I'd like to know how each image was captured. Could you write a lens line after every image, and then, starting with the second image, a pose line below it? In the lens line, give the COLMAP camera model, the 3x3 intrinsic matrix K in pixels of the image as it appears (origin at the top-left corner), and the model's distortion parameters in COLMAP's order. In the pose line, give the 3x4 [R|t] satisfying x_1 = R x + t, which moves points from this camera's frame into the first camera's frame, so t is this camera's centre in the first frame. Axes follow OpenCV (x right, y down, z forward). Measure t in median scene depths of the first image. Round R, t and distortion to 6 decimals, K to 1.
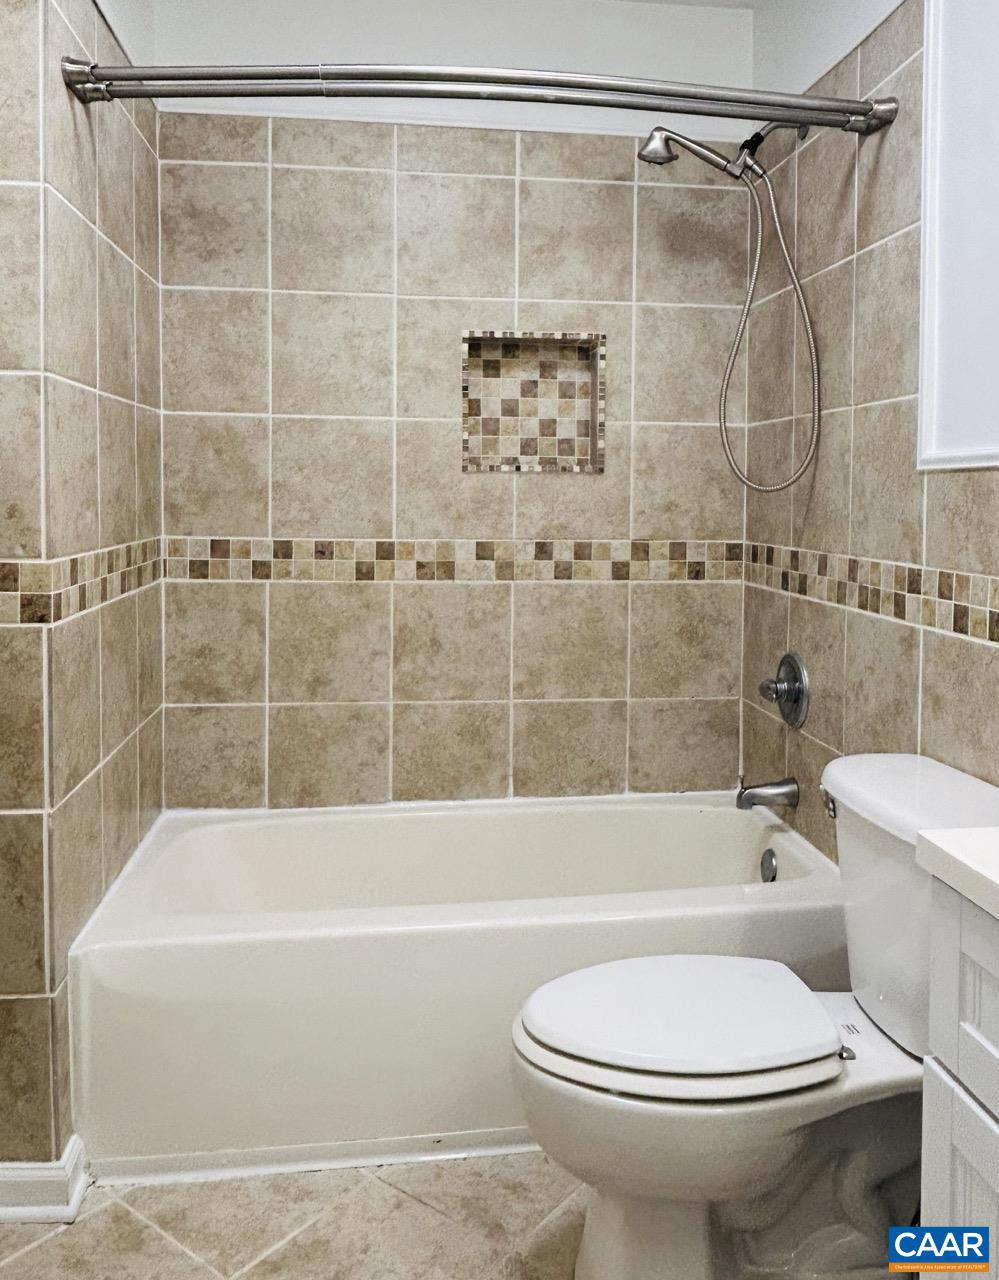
lens RADIAL K [[1103.6, 0, 501.3], [0, 1103.6, 626.4], [0, 0, 1]] dist [0.004473, -0.054445]
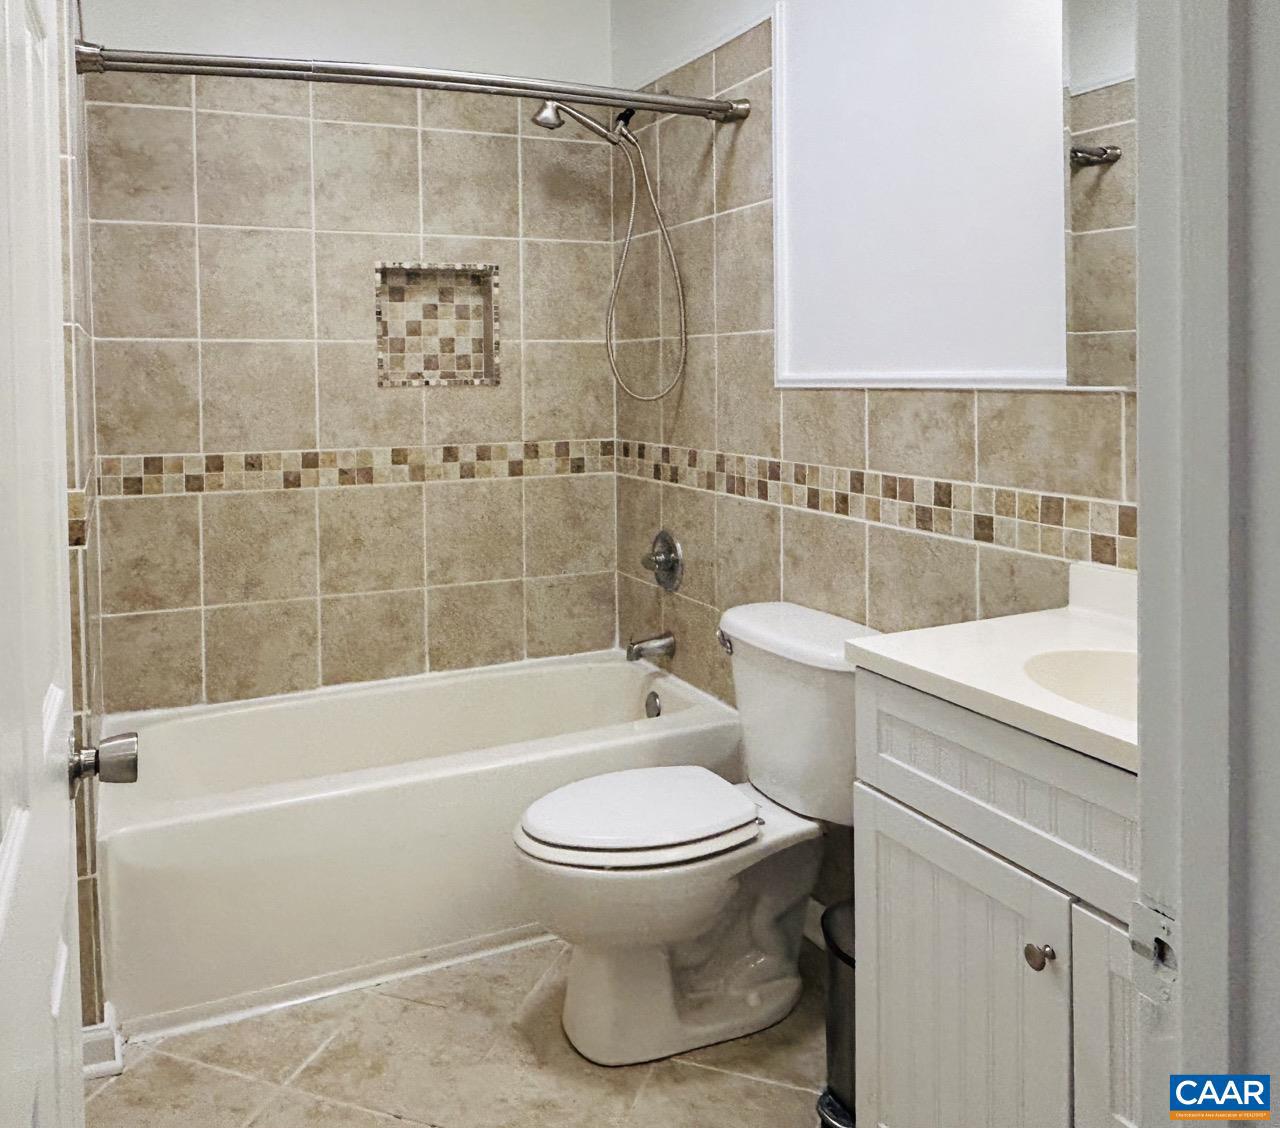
lens RADIAL K [[1071.4, 0, 640.0], [0, 1071.4, 564.0], [0, 0, 1]] dist [-0.006948, -0.050925]
pose [[0.952150, -0.069942, 0.297522, -0.122174], [0.055059, 0.996790, 0.058122, -0.009689], [-0.300632, -0.038960, 0.952944, -0.129382]]
